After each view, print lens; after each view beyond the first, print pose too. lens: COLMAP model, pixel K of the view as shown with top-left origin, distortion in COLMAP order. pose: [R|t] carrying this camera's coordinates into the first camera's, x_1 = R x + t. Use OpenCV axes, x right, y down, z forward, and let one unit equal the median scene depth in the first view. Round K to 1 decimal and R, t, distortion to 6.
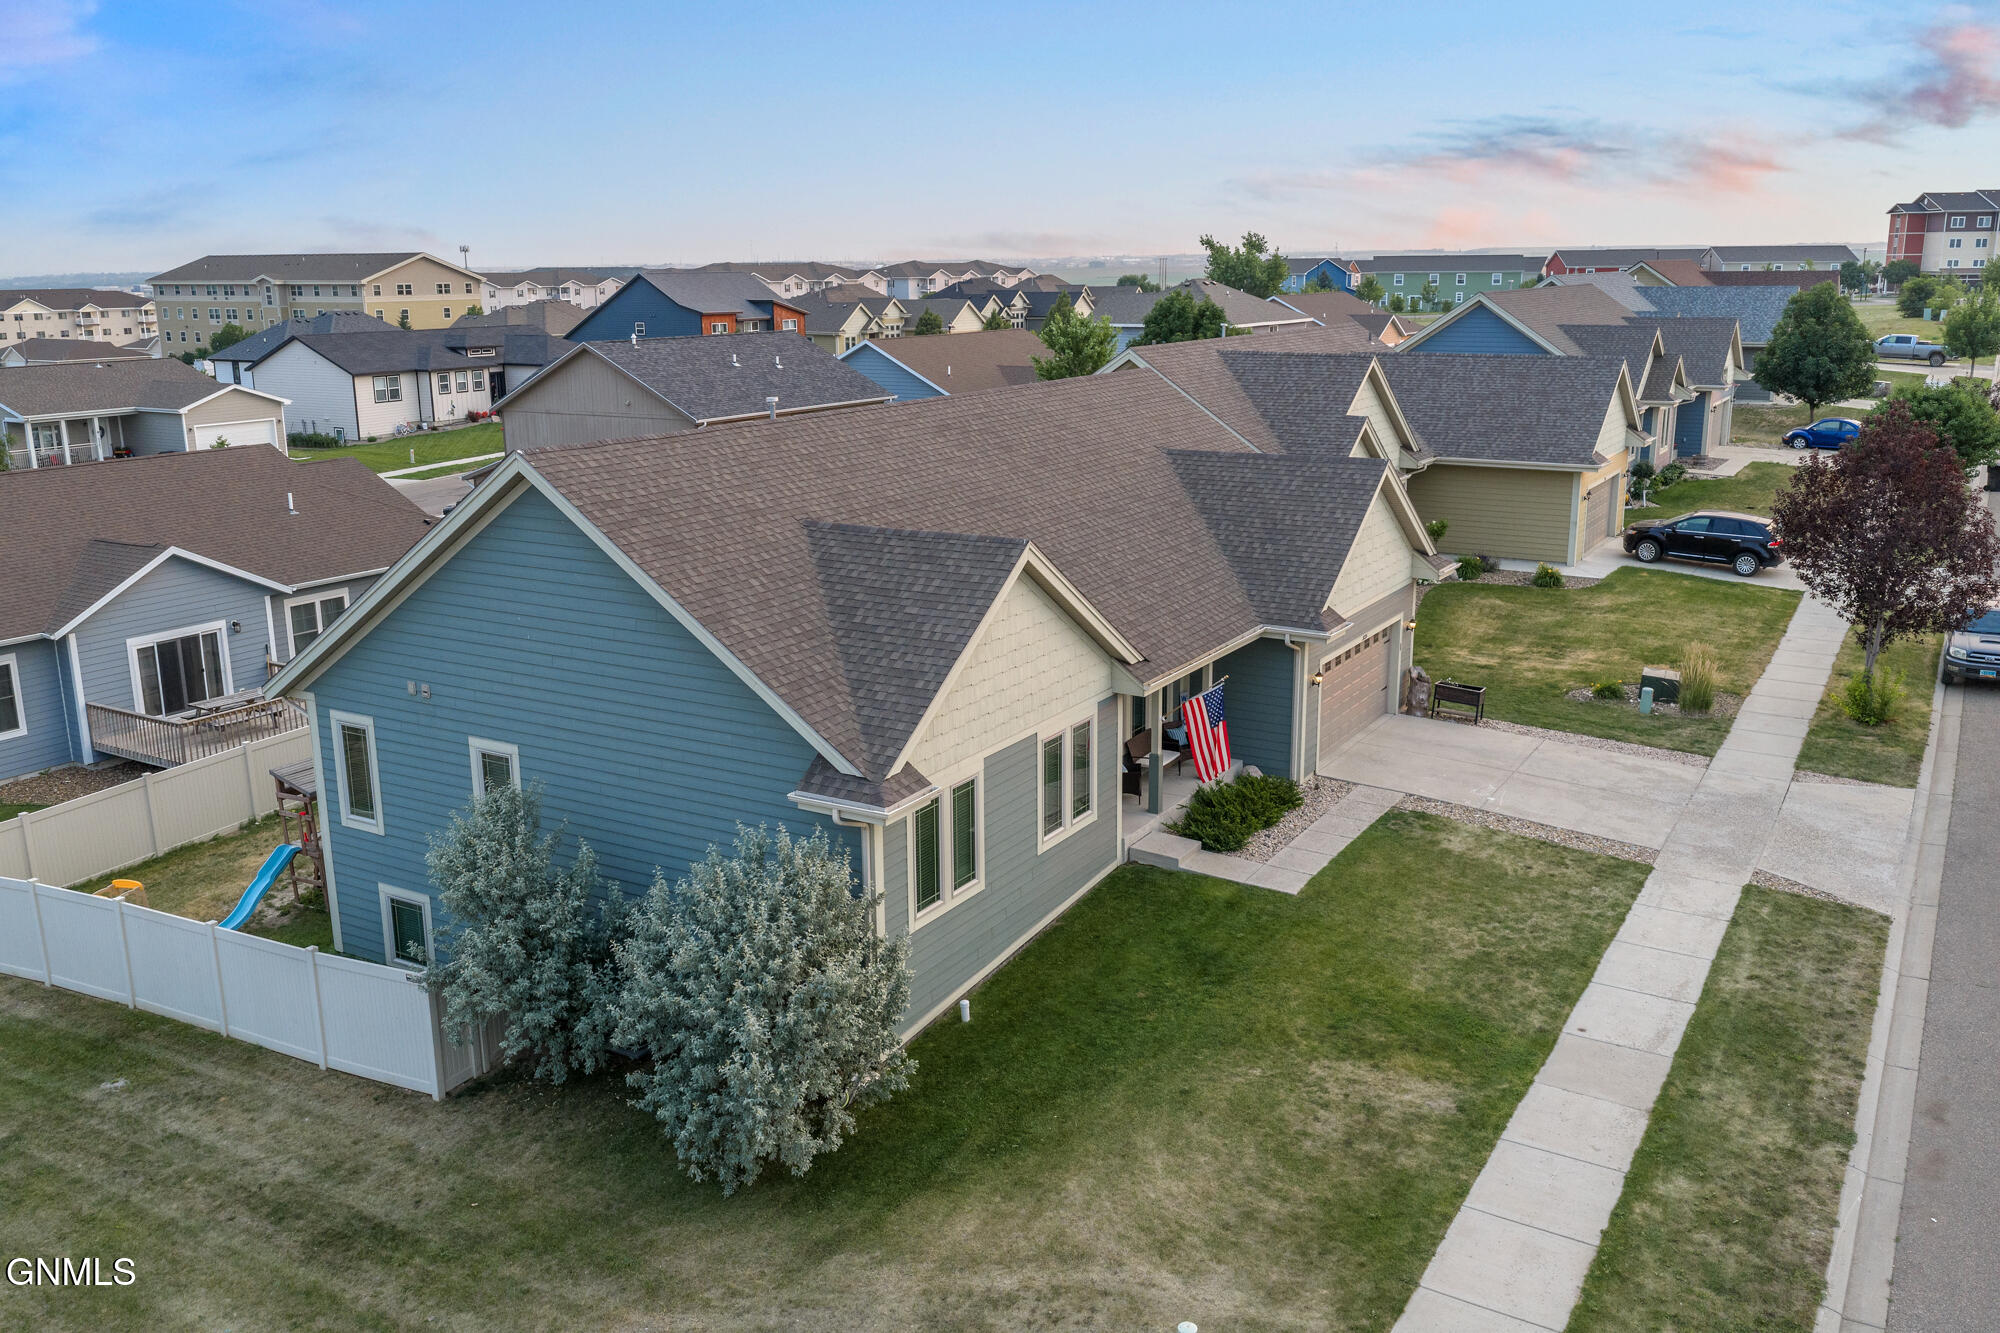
lens RADIAL K [[1658.7, 0, 1008.1], [0, 1658.7, 661.9], [0, 0, 1]] dist [0.007827, -0.002829]
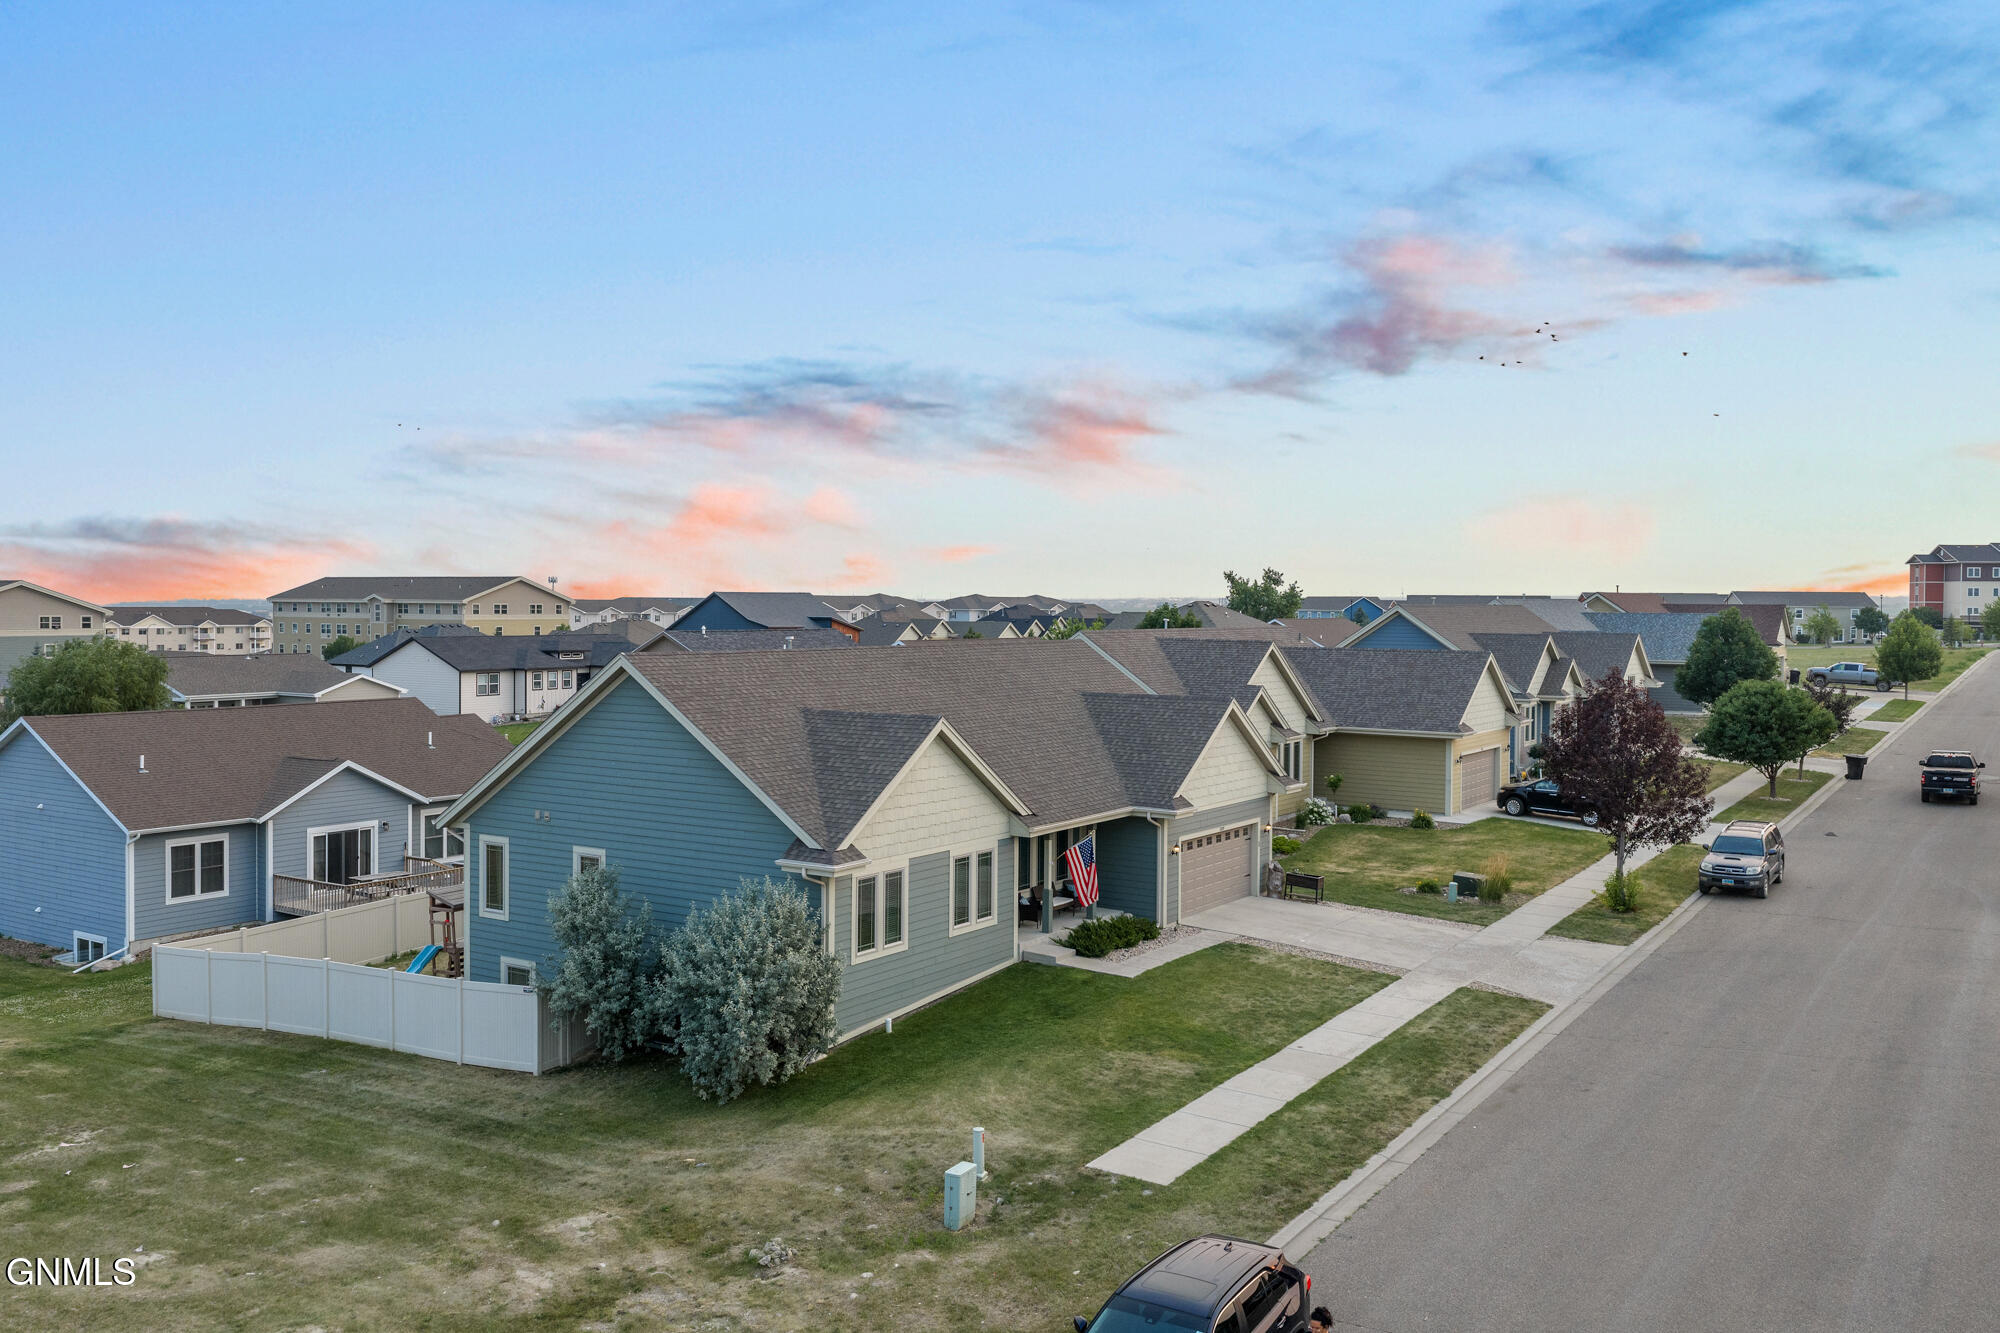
lens RADIAL K [[1679.4, 0, 1004.7], [0, 1679.4, 633.7], [0, 0, 1]] dist [0.010490, -0.004983]
pose [[0.998914, 0.016580, -0.043534, 0.122067], [-0.025575, 0.976277, -0.215011, 0.165591], [0.038937, 0.215891, 0.975641, -0.485719]]
